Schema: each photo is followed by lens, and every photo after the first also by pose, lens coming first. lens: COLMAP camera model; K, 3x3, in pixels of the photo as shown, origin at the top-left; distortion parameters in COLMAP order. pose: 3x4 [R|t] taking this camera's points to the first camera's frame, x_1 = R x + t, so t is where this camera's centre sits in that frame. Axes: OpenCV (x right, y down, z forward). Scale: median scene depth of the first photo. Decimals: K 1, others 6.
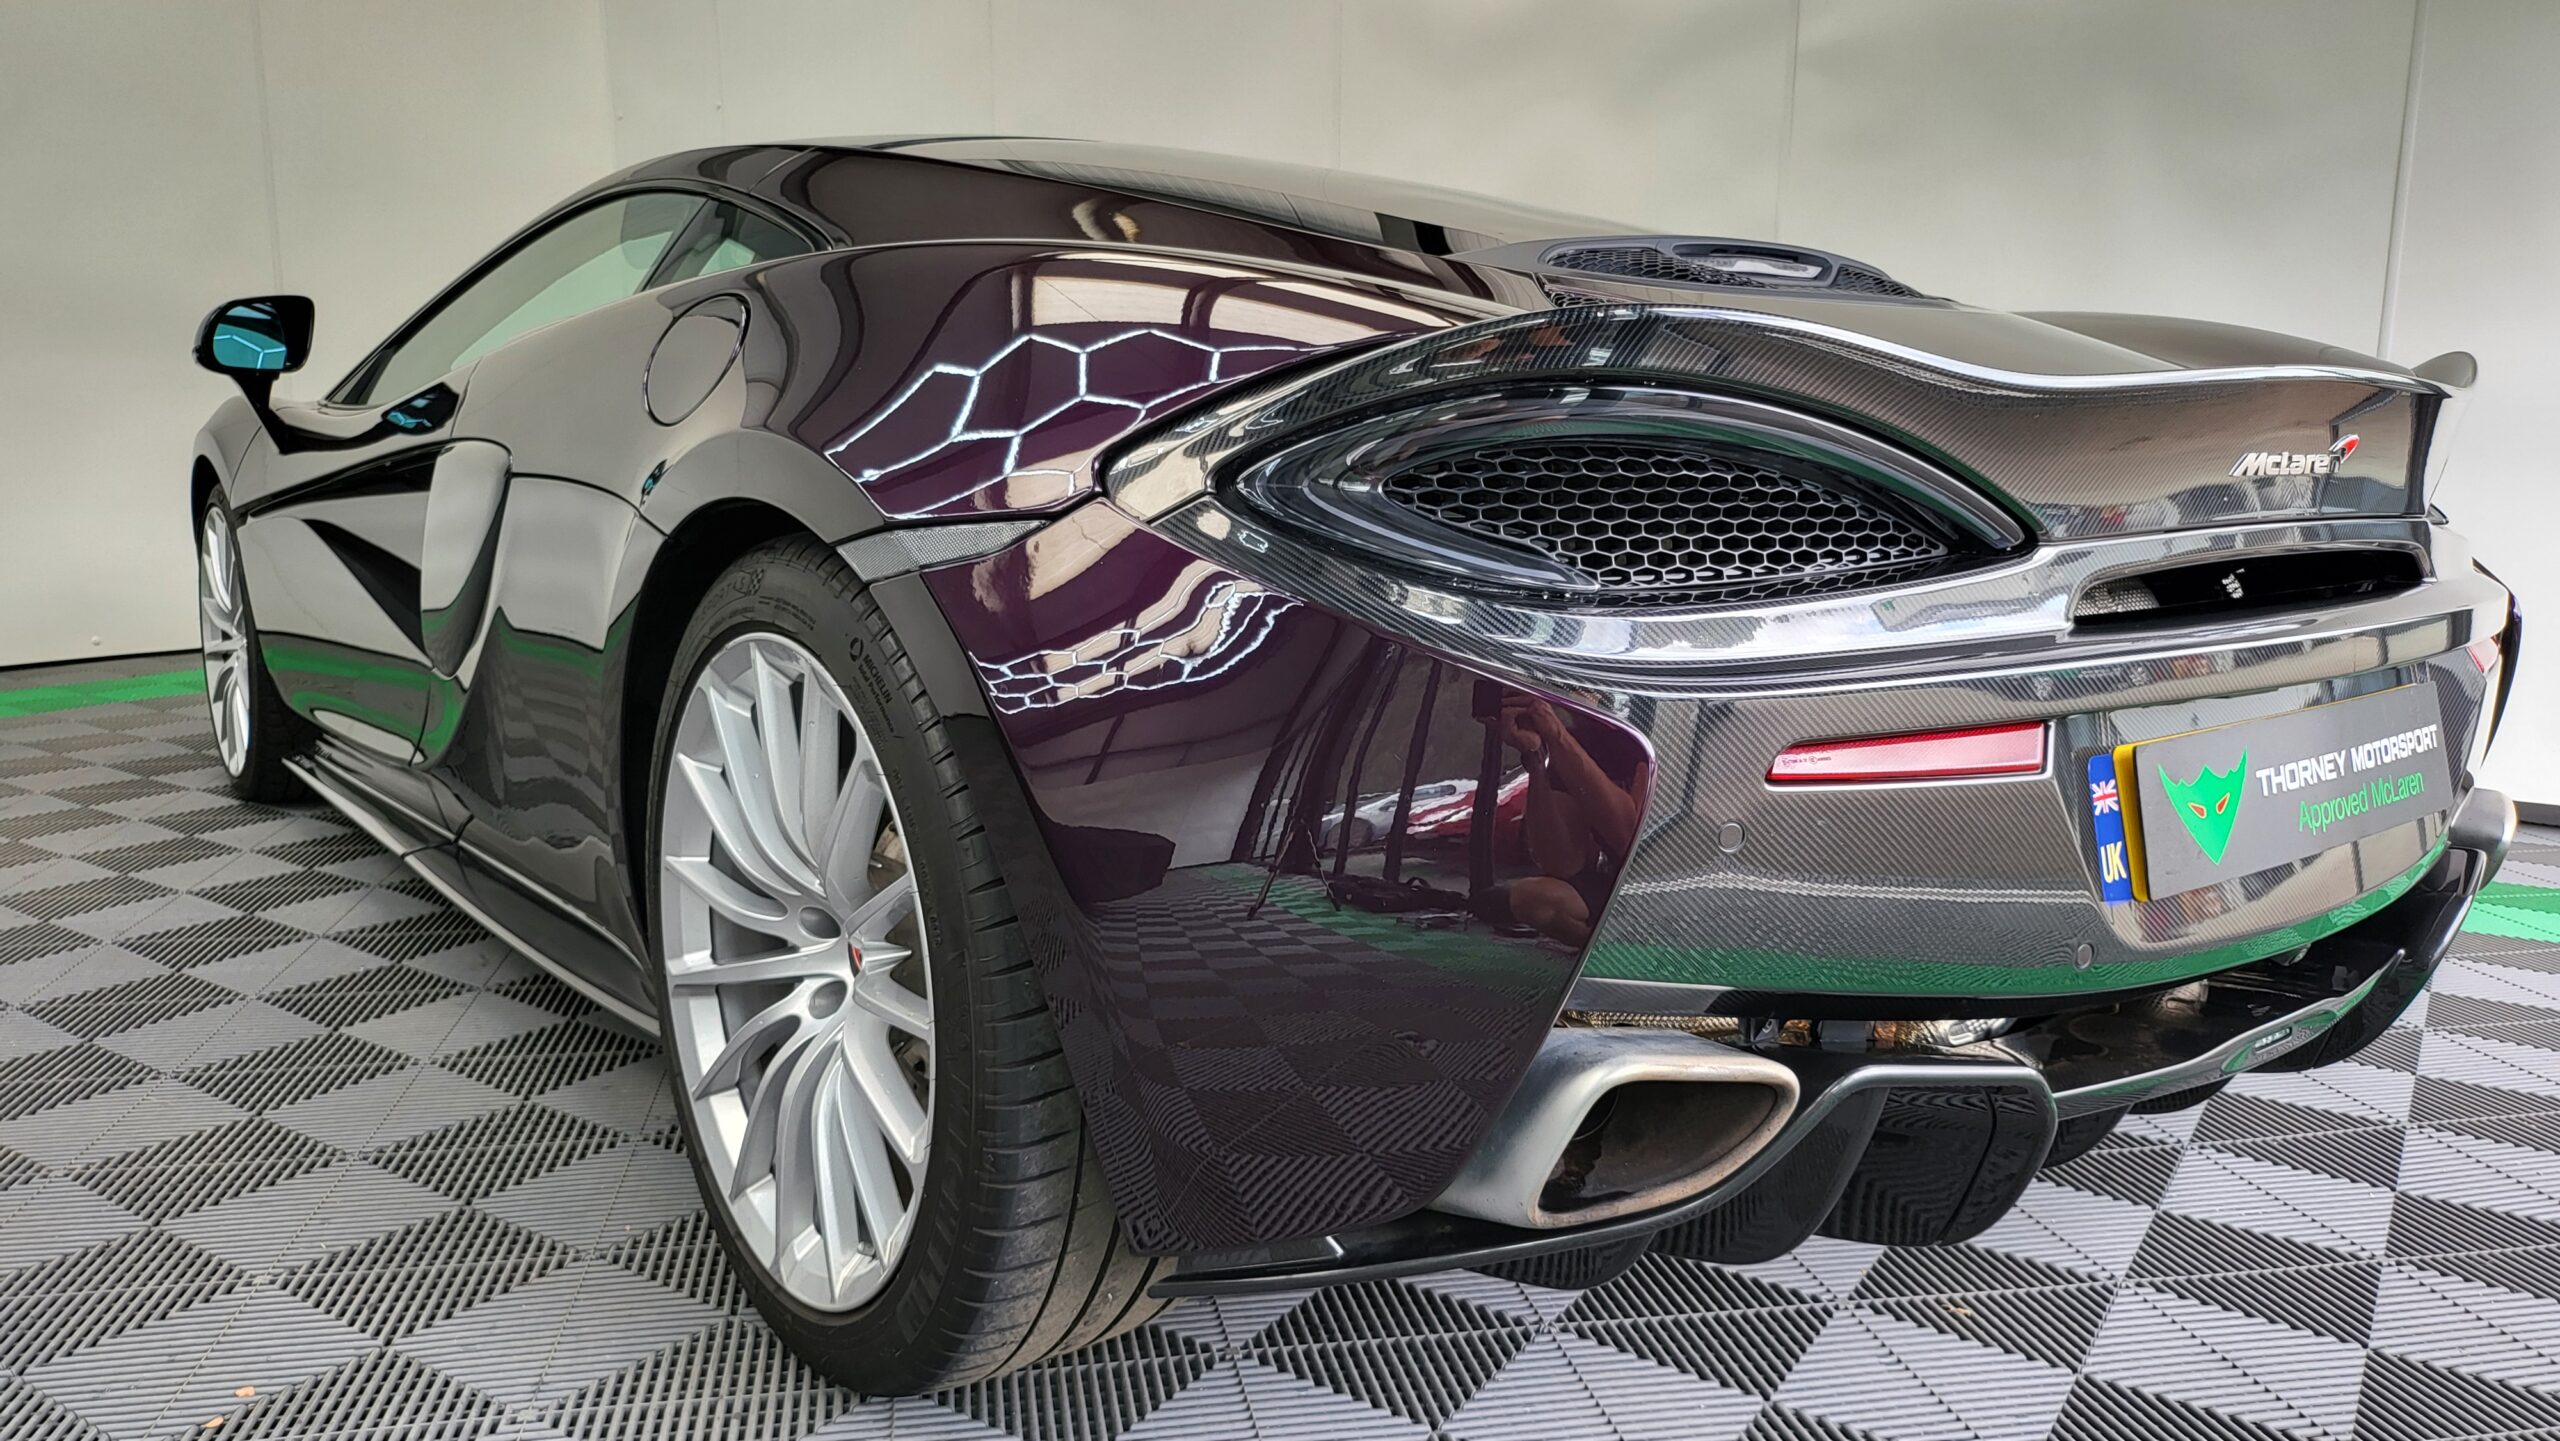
lens RADIAL K [[1824.6, 0, 1295.0], [0, 1824.6, 712.5], [0, 0, 1]] dist [0.062922, -0.089975]
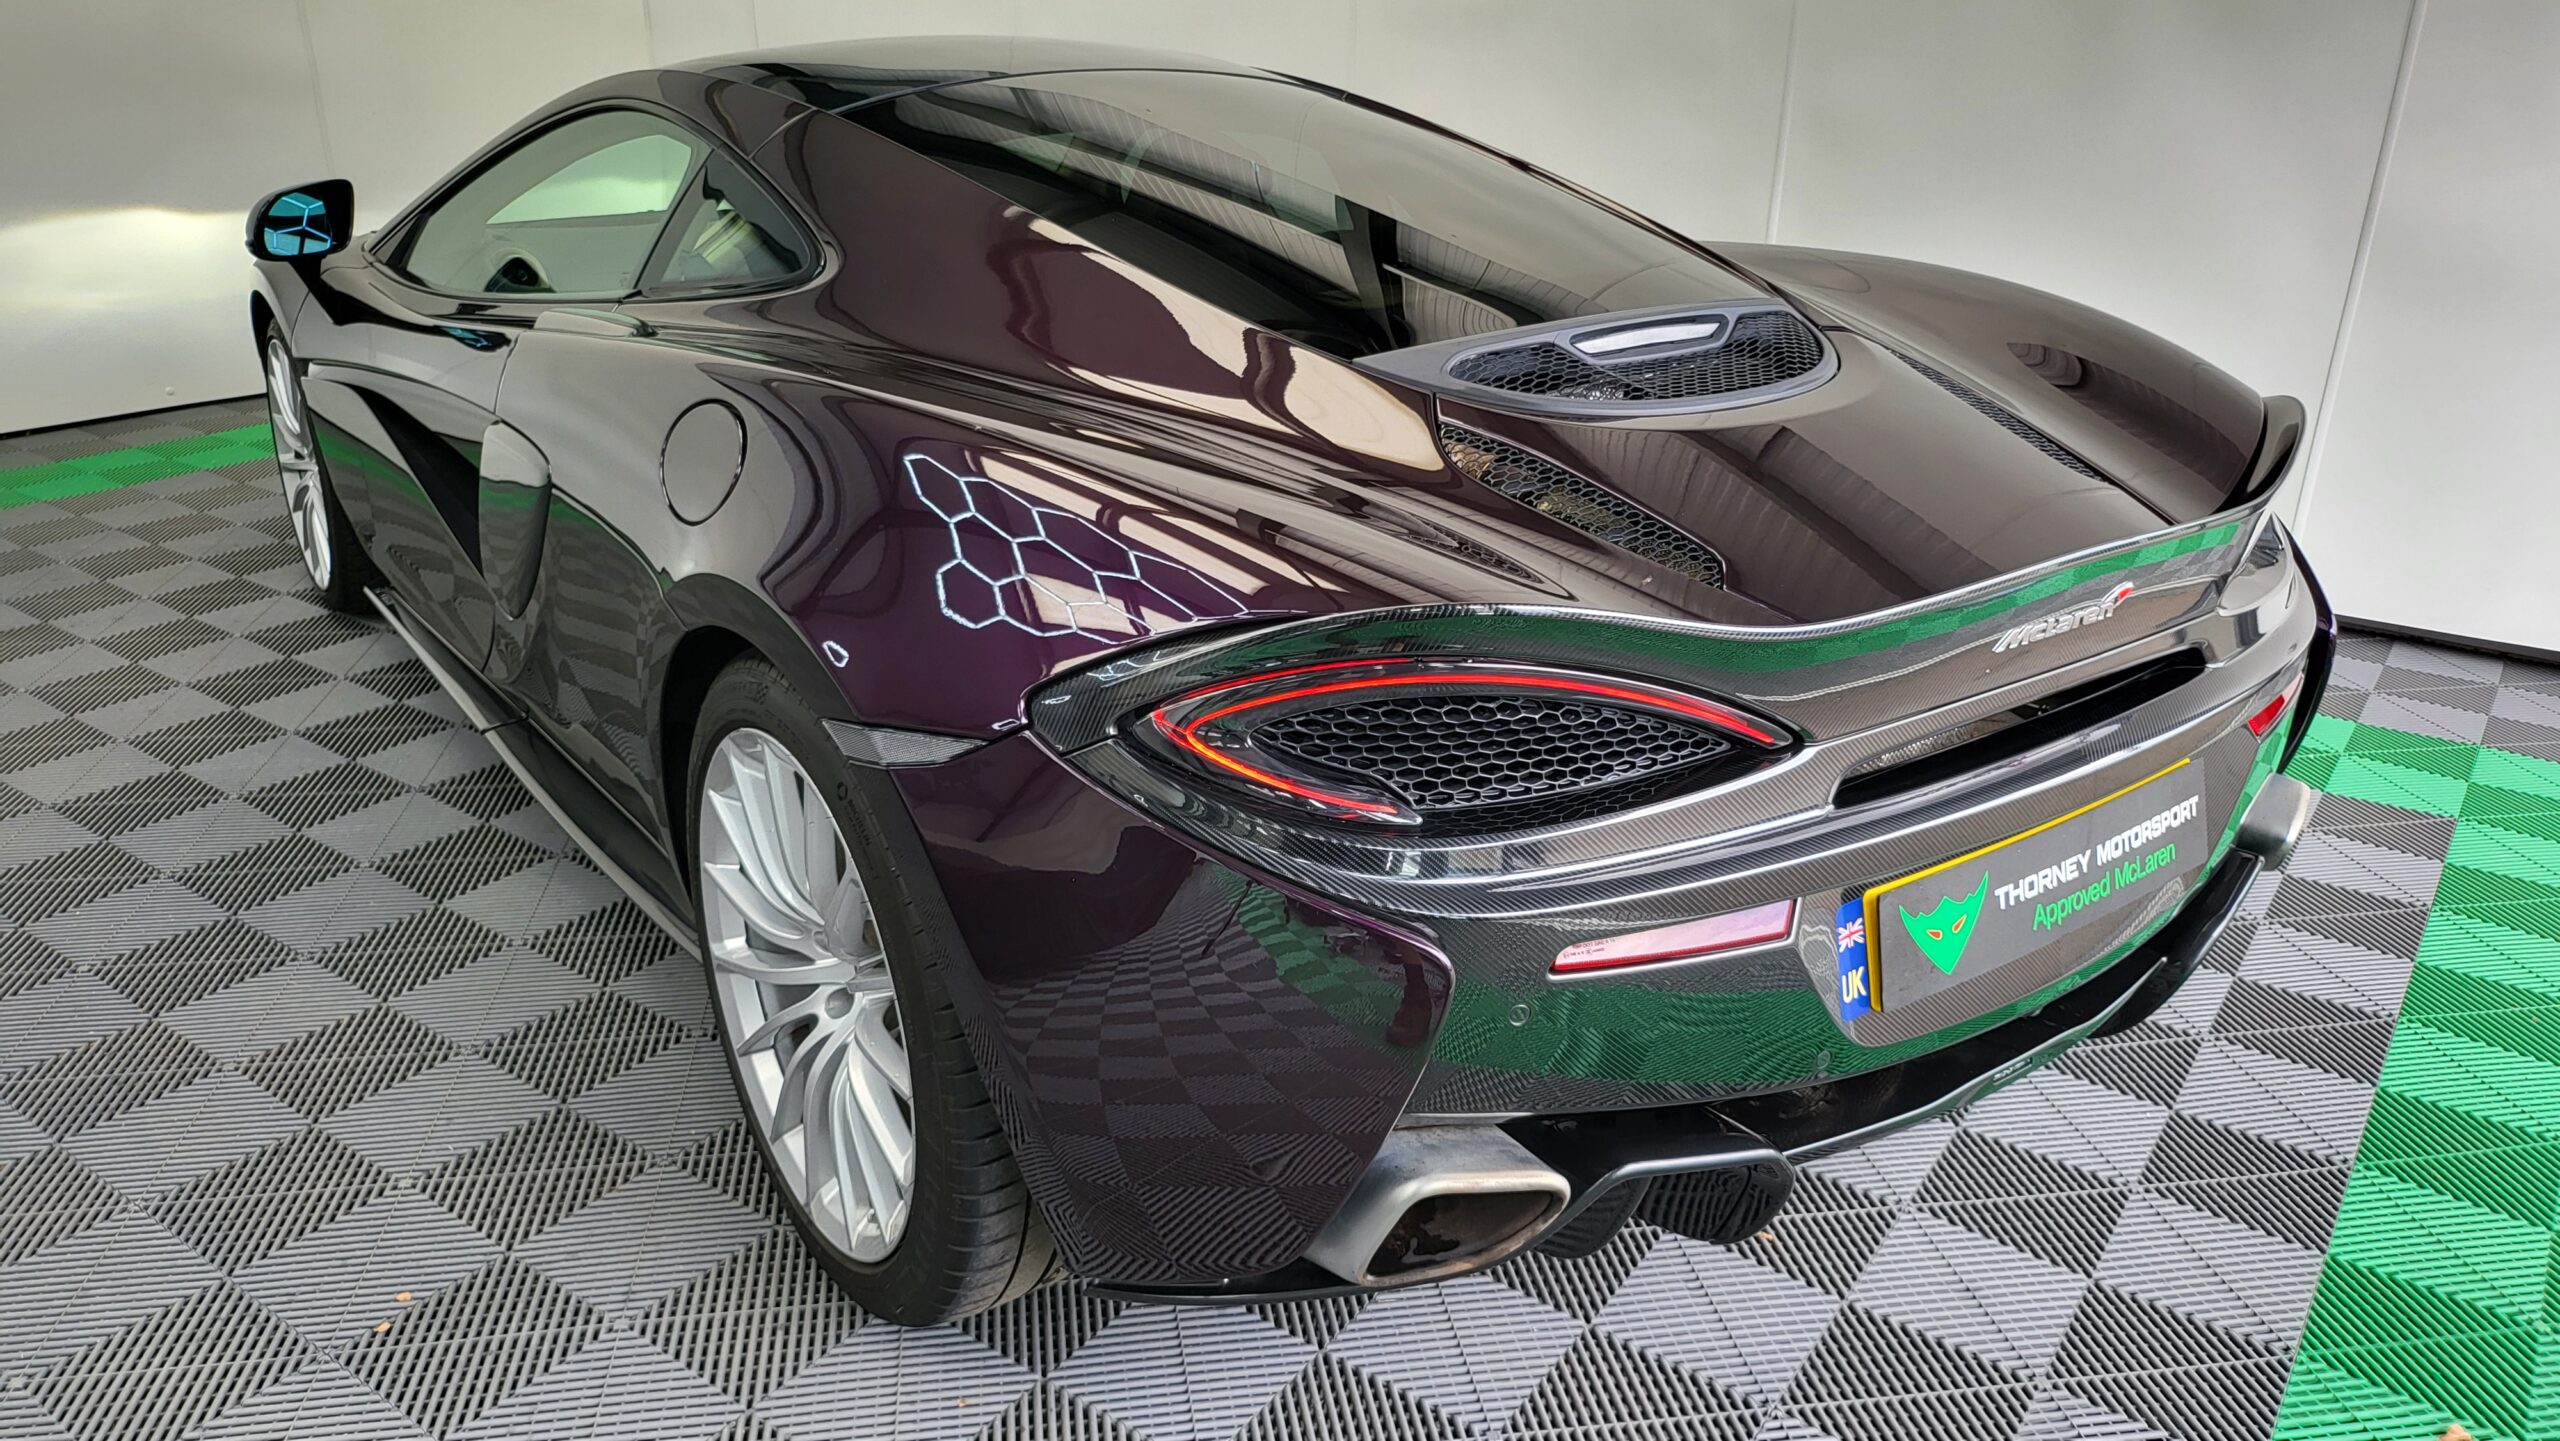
lens RADIAL K [[1824.6, 0, 1295.0], [0, 1824.6, 712.5], [0, 0, 1]] dist [0.062922, -0.089975]
pose [[0.999440, 0.013959, -0.030402, 0.087170], [-0.007291, 0.977828, 0.209285, -0.300574], [0.032649, -0.208946, 0.977382, -0.155299]]
